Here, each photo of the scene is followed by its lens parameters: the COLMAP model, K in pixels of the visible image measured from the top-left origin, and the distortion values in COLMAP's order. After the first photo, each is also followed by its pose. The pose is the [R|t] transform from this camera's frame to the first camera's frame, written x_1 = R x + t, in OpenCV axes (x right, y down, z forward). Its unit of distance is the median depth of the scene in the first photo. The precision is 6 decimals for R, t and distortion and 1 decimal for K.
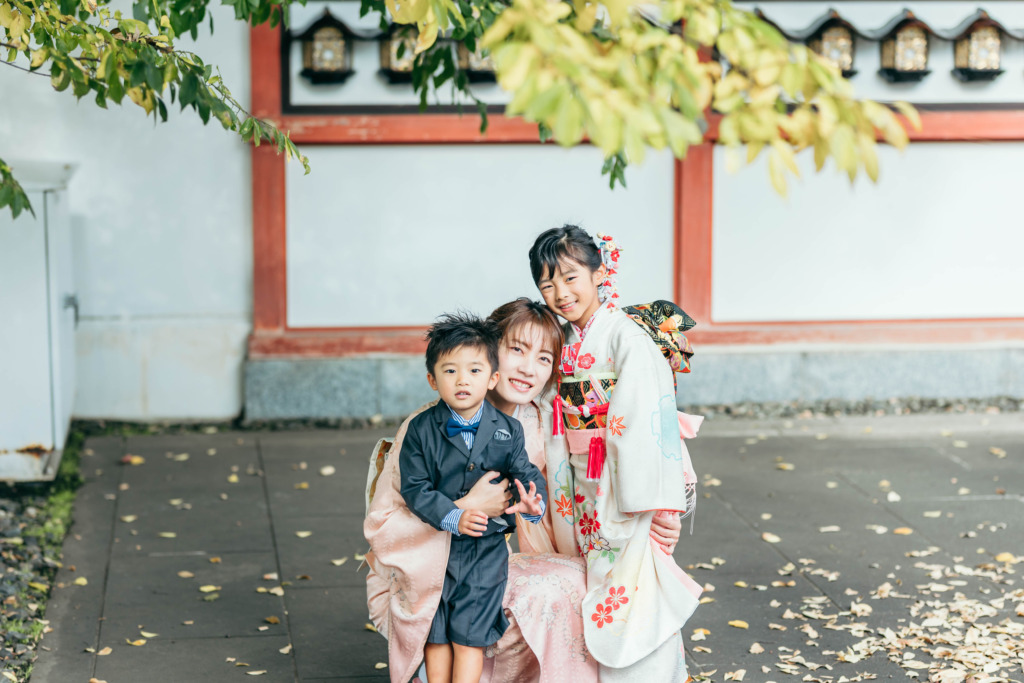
lens RADIAL K [[2878.0, 0, 561.8], [0, 2878.0, 342.8], [0, 0, 1]] dist [0.091015, -1.131254]
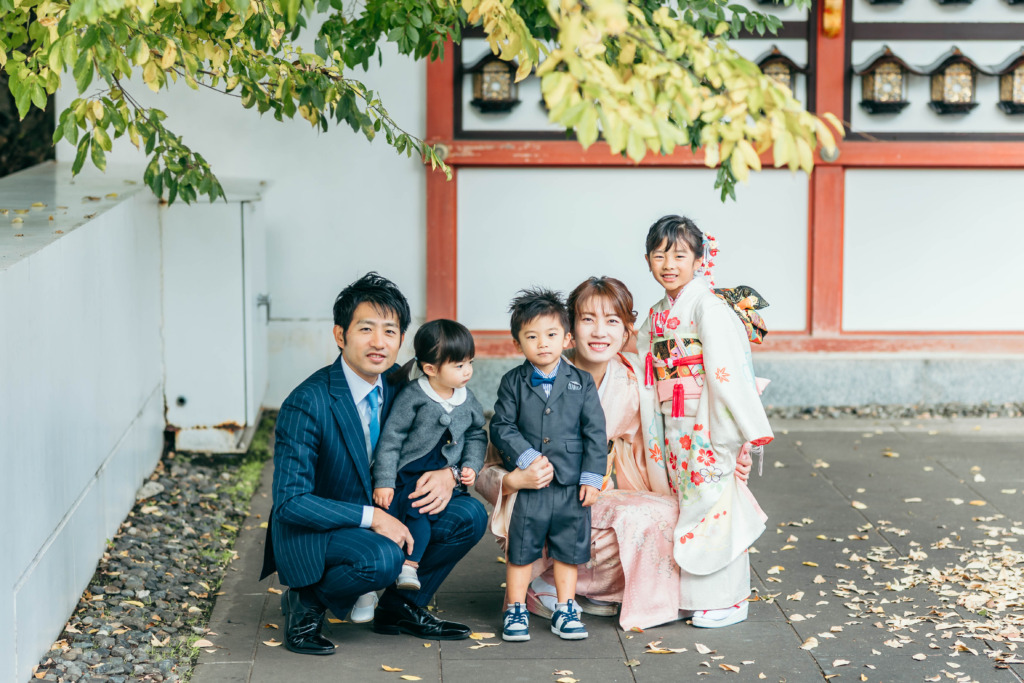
lens RADIAL K [[2878.0, 0, 561.8], [0, 2878.0, 342.8], [0, 0, 1]] dist [0.091015, -1.131254]
pose [[0.997565, 0.012268, -0.068651, 0.035297], [-0.013106, 0.999845, -0.011769, 0.019467], [0.068496, 0.012640, 0.997571, -0.174711]]
